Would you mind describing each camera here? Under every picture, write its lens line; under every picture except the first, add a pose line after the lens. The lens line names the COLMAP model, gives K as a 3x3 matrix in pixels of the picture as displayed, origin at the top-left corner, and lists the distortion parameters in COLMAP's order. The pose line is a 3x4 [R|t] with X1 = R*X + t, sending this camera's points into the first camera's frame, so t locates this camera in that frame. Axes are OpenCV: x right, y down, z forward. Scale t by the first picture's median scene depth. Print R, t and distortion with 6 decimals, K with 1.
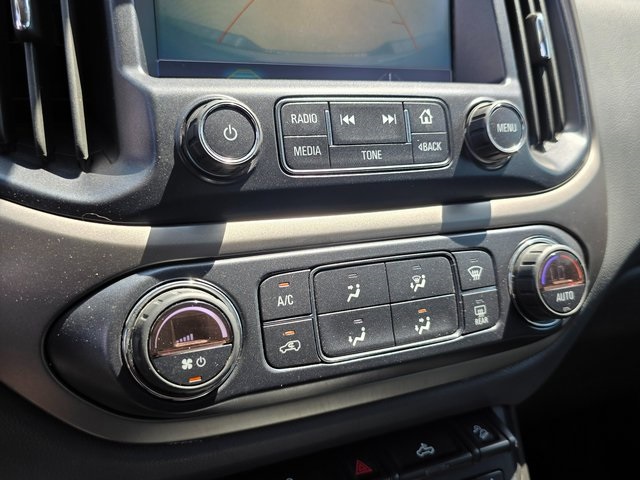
lens RADIAL K [[594.8, 0, 320.4], [0, 594.8, 239.9], [0, 0, 1]] dist [0.002821, 0.000000]
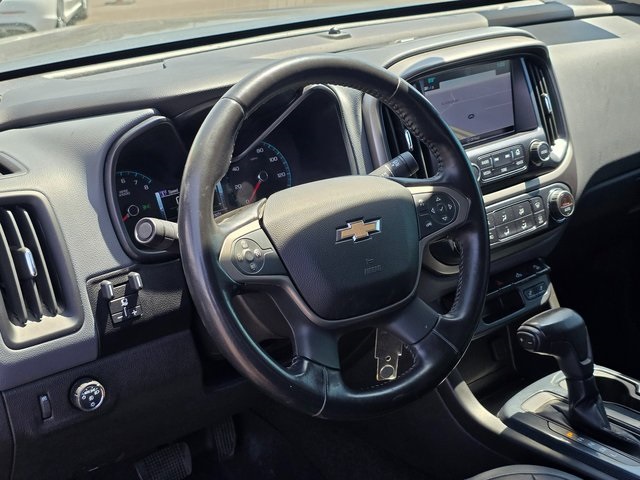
lens RADIAL K [[914.3, 0, 310.8], [0, 914.3, 224.7], [0, 0, 1]] dist [0.076702, 0.000000]
pose [[0.972137, -0.126331, 0.197461, -1.657201], [0.104600, 0.987621, 0.116893, -0.474801], [-0.209783, -0.092981, 0.973317, -3.018175]]
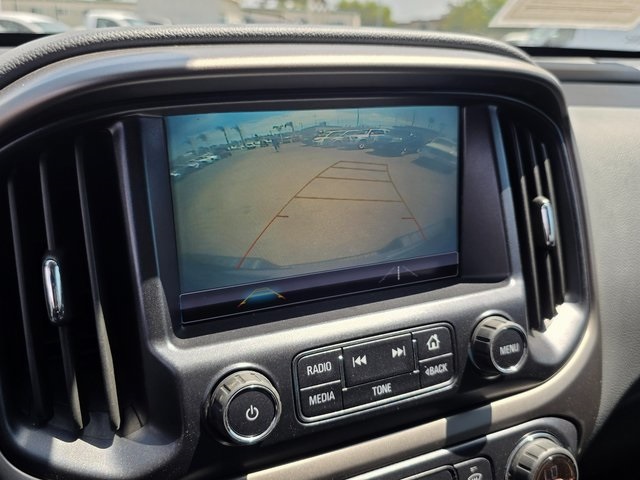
lens RADIAL K [[594.8, 0, 316.1], [0, 594.8, 243.0], [0, 0, 1]] dist [0.002821, 0.000000]
pose [[0.999936, 0.010686, -0.003771, -0.028375], [-0.010300, 0.995823, 0.090725, -0.474908], [0.004724, -0.090680, 0.995869, -0.037683]]
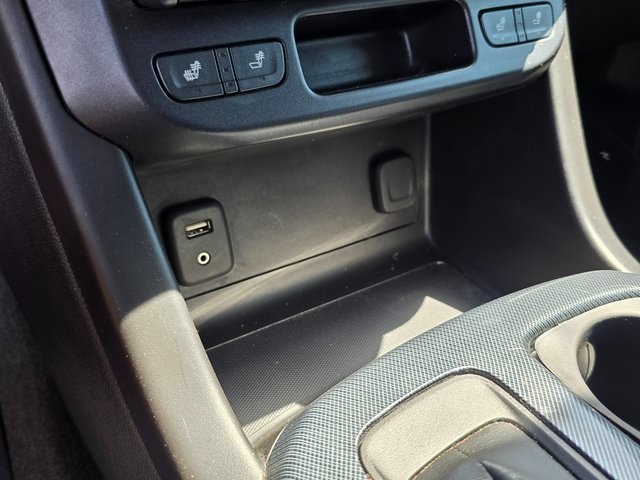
lens RADIAL K [[594.8, 0, 315.9], [0, 594.8, 235.3], [0, 0, 1]] dist [0.002821, 0.000000]
pose [[0.992680, -0.035476, 0.115451, -0.128576], [-0.010165, 0.927957, 0.372548, 0.477293], [-0.120350, -0.370995, 0.920803, 0.255955]]
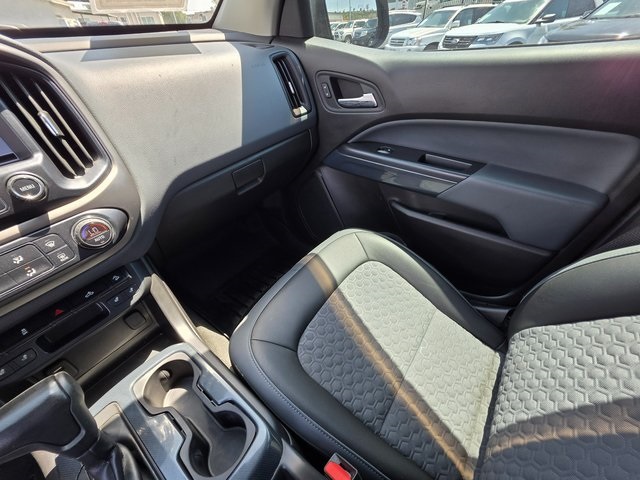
lens RADIAL K [[257.5, 0, 322.3], [0, 257.5, 242.2], [0, 0, 1]] dist [0.003282, -0.000578]
pose [[0.882435, -0.341901, 0.323128, 0.964865], [0.162976, 0.866518, 0.471789, -0.298185], [-0.441302, -0.363661, 0.820368, -0.464972]]
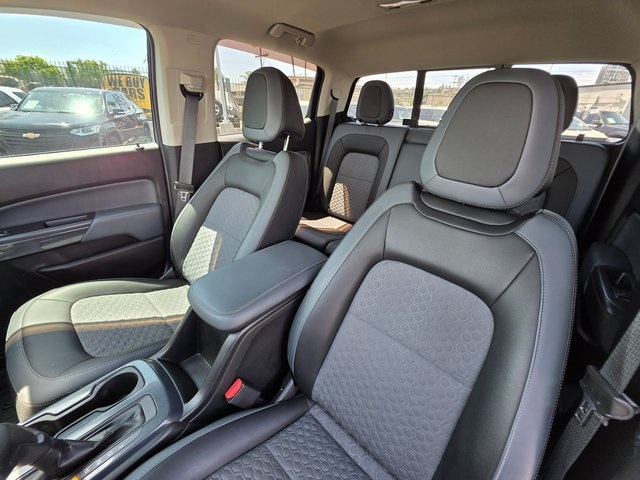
lens RADIAL K [[257.5, 0, 322.6], [0, 257.5, 241.4], [0, 0, 1]] dist [0.003282, -0.000578]
pose [[-0.388580, -0.442682, 0.808108, -1.024981], [0.170985, 0.827153, 0.535334, -0.629099], [-0.905411, 0.346195, -0.245723, -0.856579]]
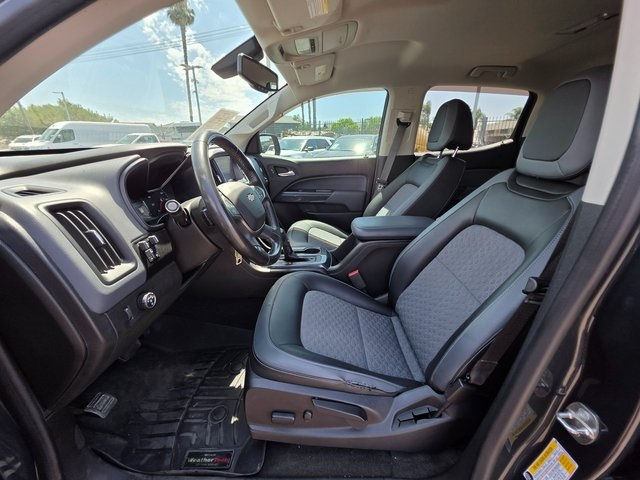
lens RADIAL K [[257.5, 0, 321.9], [0, 257.5, 241.5], [0, 0, 1]] dist [0.003282, -0.000578]
pose [[0.423319, -0.330463, 0.843561, -2.729111], [0.210409, 0.941505, 0.263244, -0.179083], [-0.881209, 0.066057, 0.468089, -1.653112]]
